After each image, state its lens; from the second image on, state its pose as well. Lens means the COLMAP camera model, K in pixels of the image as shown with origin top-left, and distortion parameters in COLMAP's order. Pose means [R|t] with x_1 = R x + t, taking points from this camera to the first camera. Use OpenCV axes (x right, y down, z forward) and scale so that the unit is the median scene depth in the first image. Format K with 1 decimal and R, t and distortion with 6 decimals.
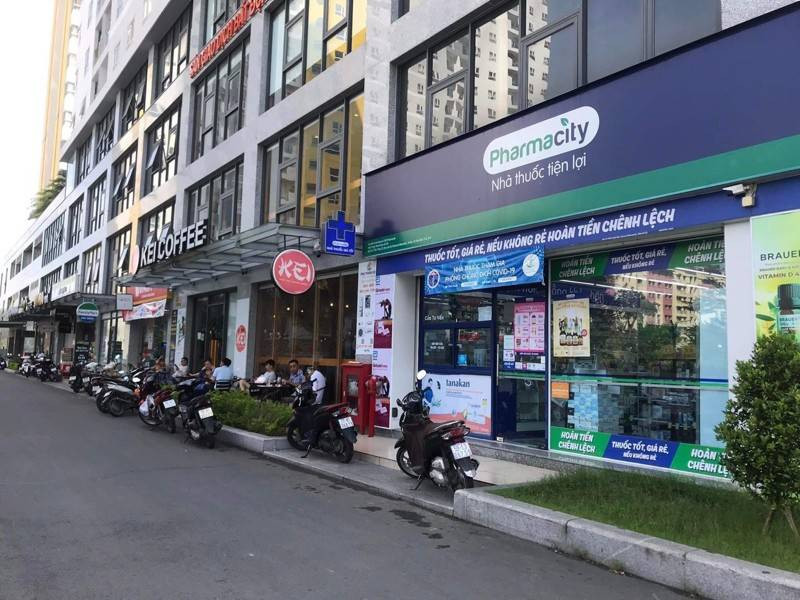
lens RADIAL K [[671.2, 0, 400.0], [0, 671.2, 300.0], [0, 0, 1]] dist [0.000584, 0.006283]
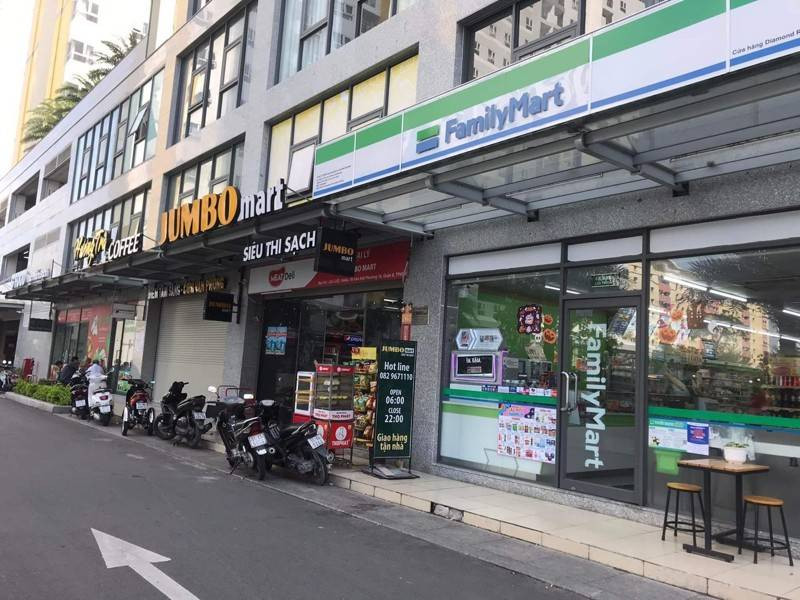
lens RADIAL K [[671.2, 0, 400.0], [0, 671.2, 300.0], [0, 0, 1]] dist [0.000584, 0.006283]
pose [[0.995705, 0.051060, 0.077236, -0.096295], [-0.049214, 0.998460, -0.025609, 0.009758], [-0.078425, 0.021698, 0.996684, 0.138243]]
